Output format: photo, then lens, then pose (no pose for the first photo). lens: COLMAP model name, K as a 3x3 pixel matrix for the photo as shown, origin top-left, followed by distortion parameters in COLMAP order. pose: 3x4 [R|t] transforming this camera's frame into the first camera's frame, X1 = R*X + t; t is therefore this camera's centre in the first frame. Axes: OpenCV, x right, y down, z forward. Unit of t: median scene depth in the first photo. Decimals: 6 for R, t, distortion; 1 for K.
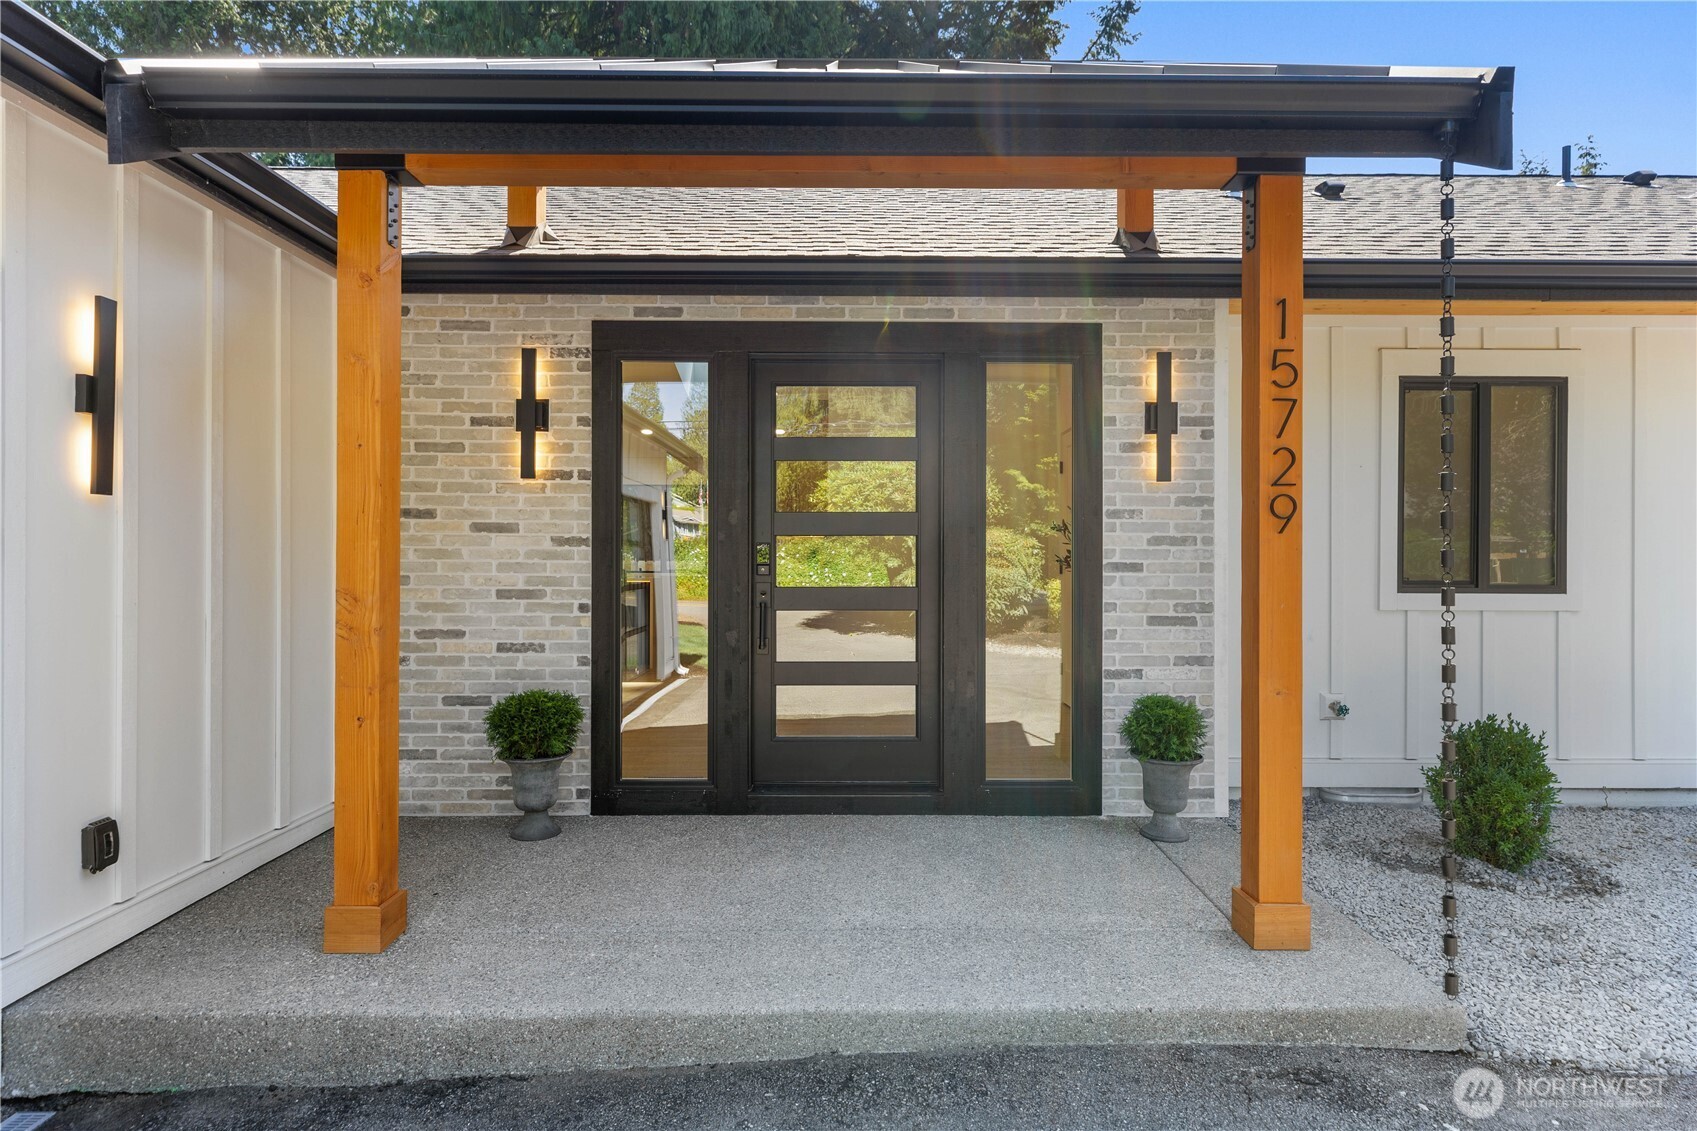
lens RADIAL K [[938.2, 0, 848.5], [0, 938.2, 565.5], [0, 0, 1]] dist [0.004164, 0.000970]
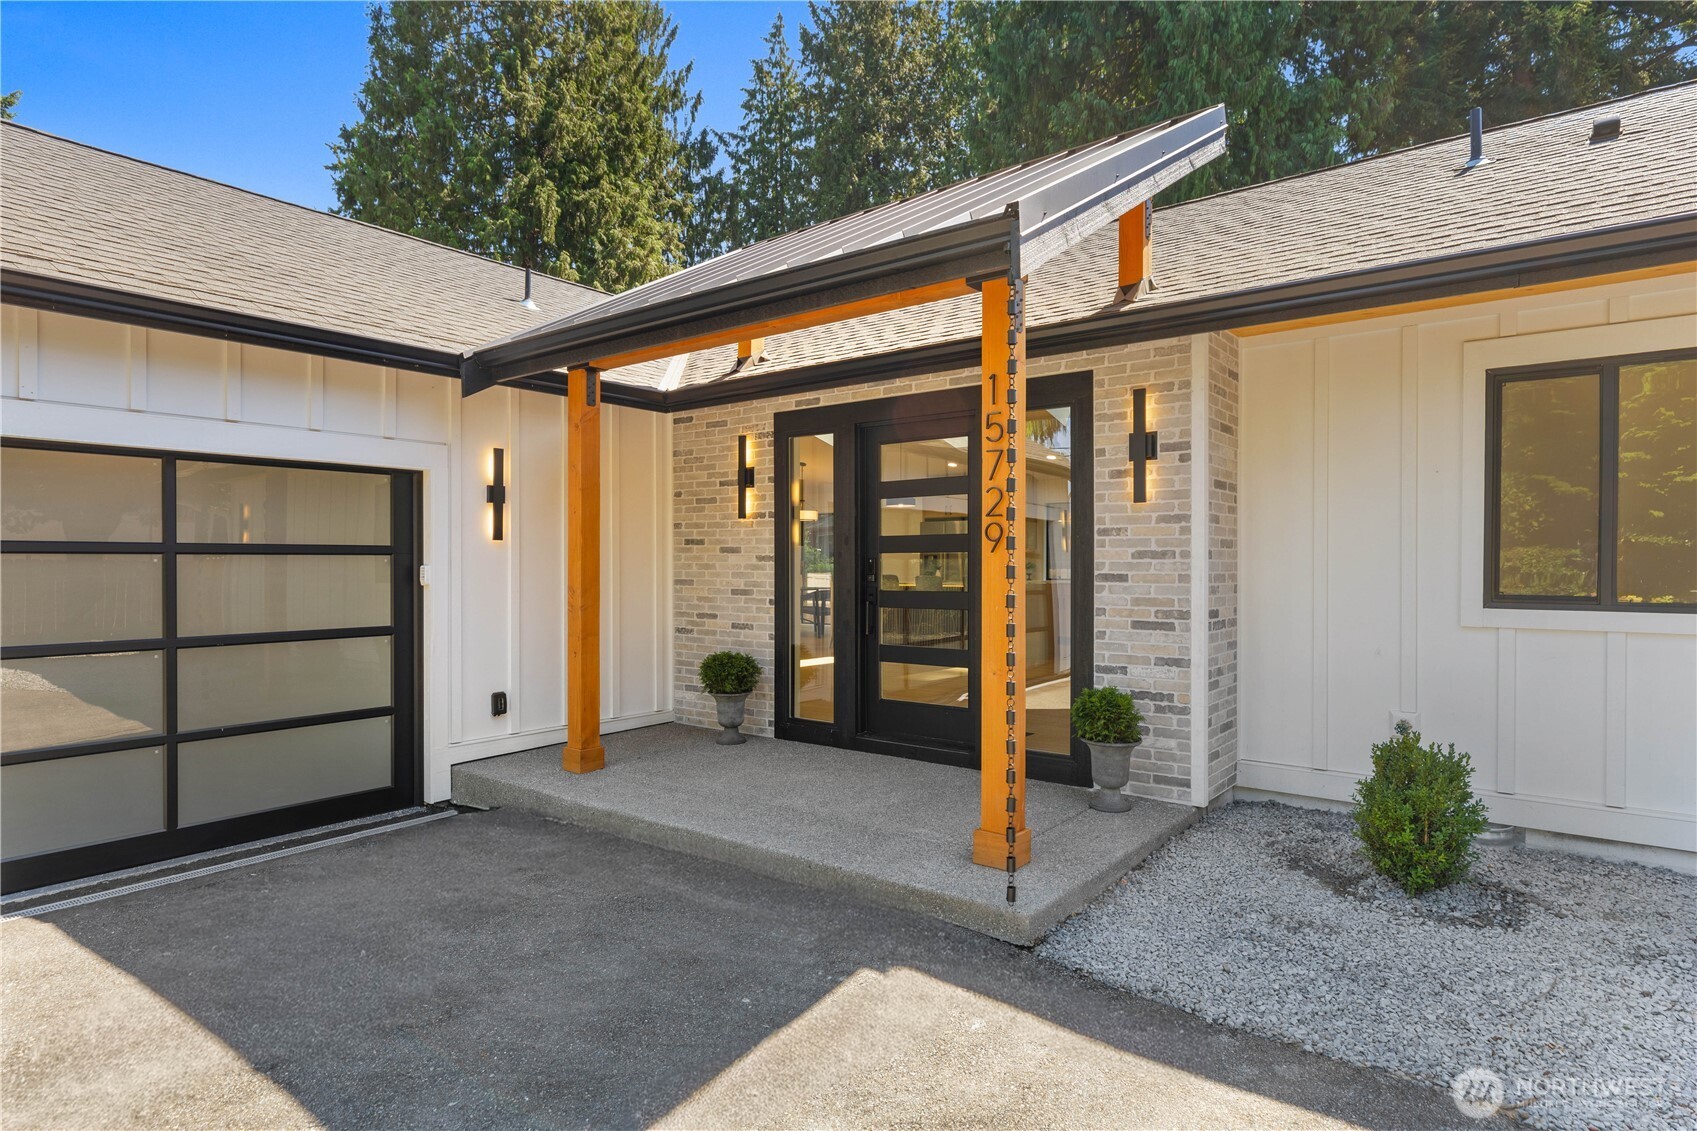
lens RADIAL K [[917.9, 0, 842.7], [0, 917.9, 579.6], [0, 0, 1]] dist [-0.003518, -0.000325]
pose [[0.780963, 0.008189, -0.624523, 0.742275], [-0.003411, 0.999955, 0.008847, -0.004707], [0.624568, -0.004779, 0.780956, -0.092801]]
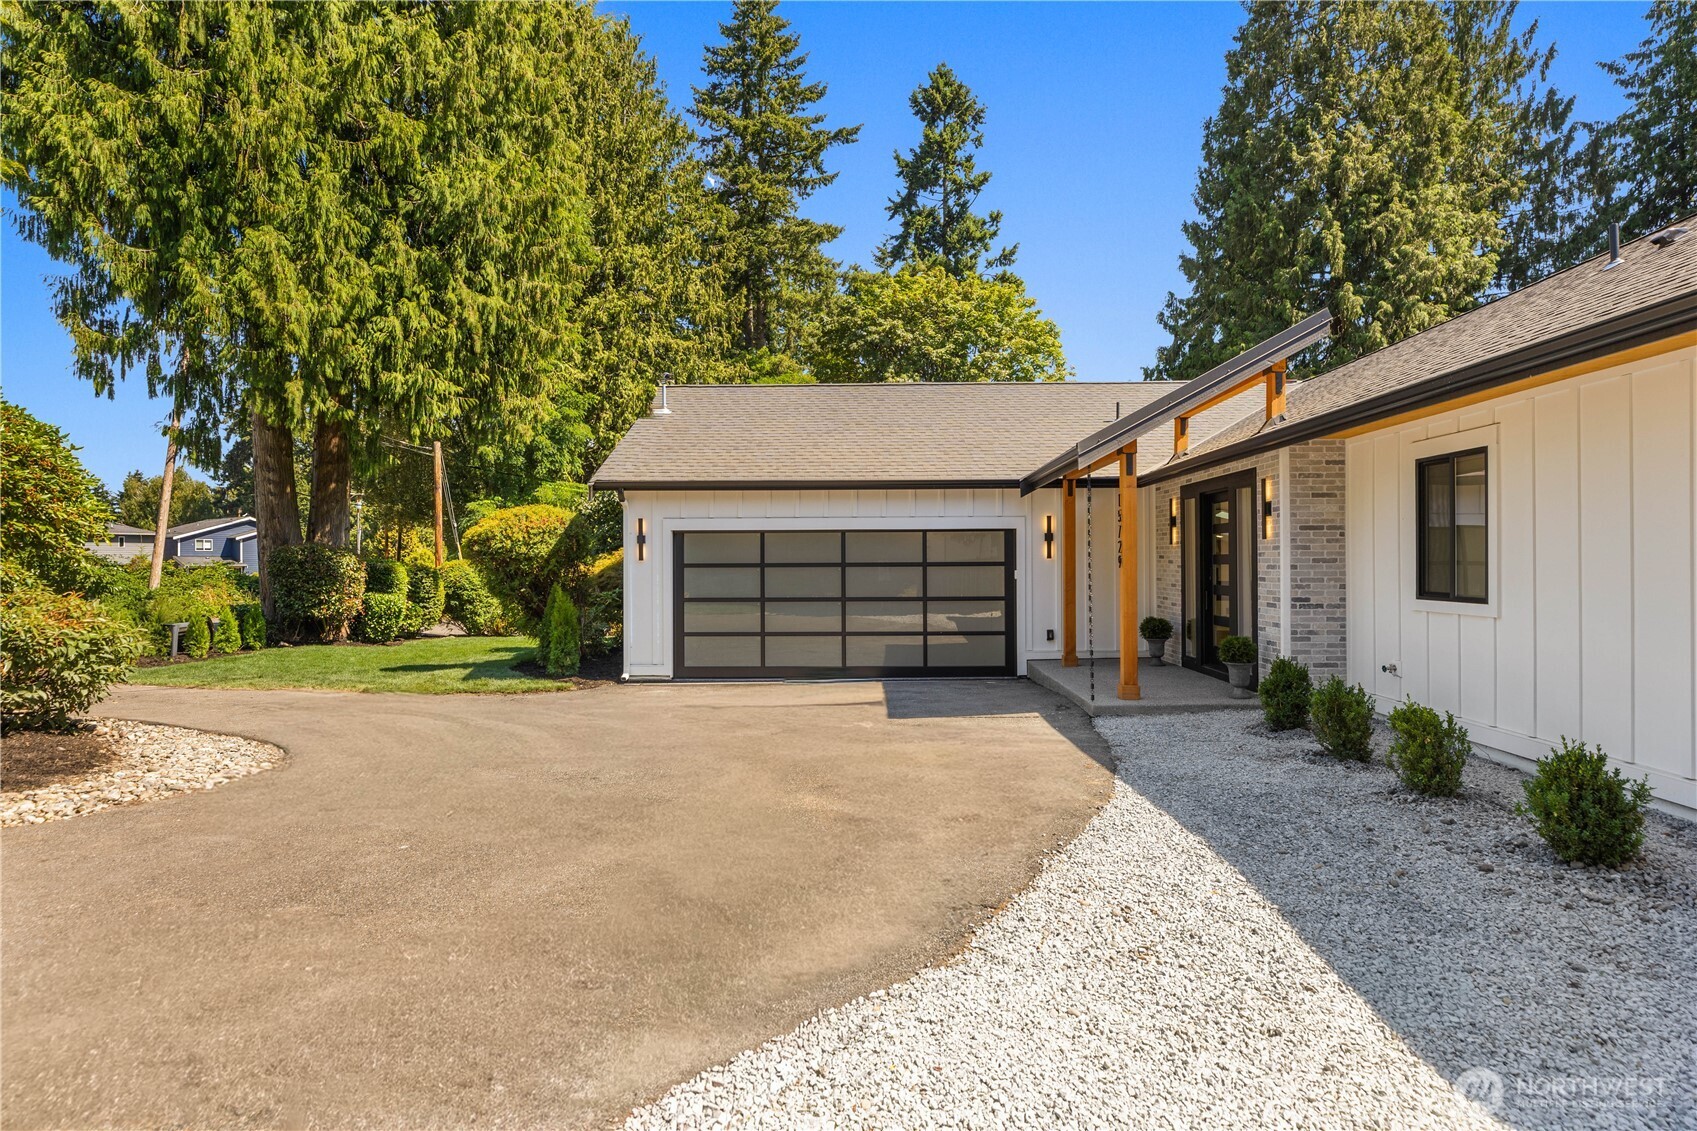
lens RADIAL K [[938.2, 0, 848.5], [0, 938.2, 565.5], [0, 0, 1]] dist [0.004164, 0.000970]
pose [[-0.046891, 0.001519, -0.998899, 2.518547], [-0.003491, 0.999992, 0.001684, -0.029669], [0.998894, 0.003566, -0.046885, 0.157476]]
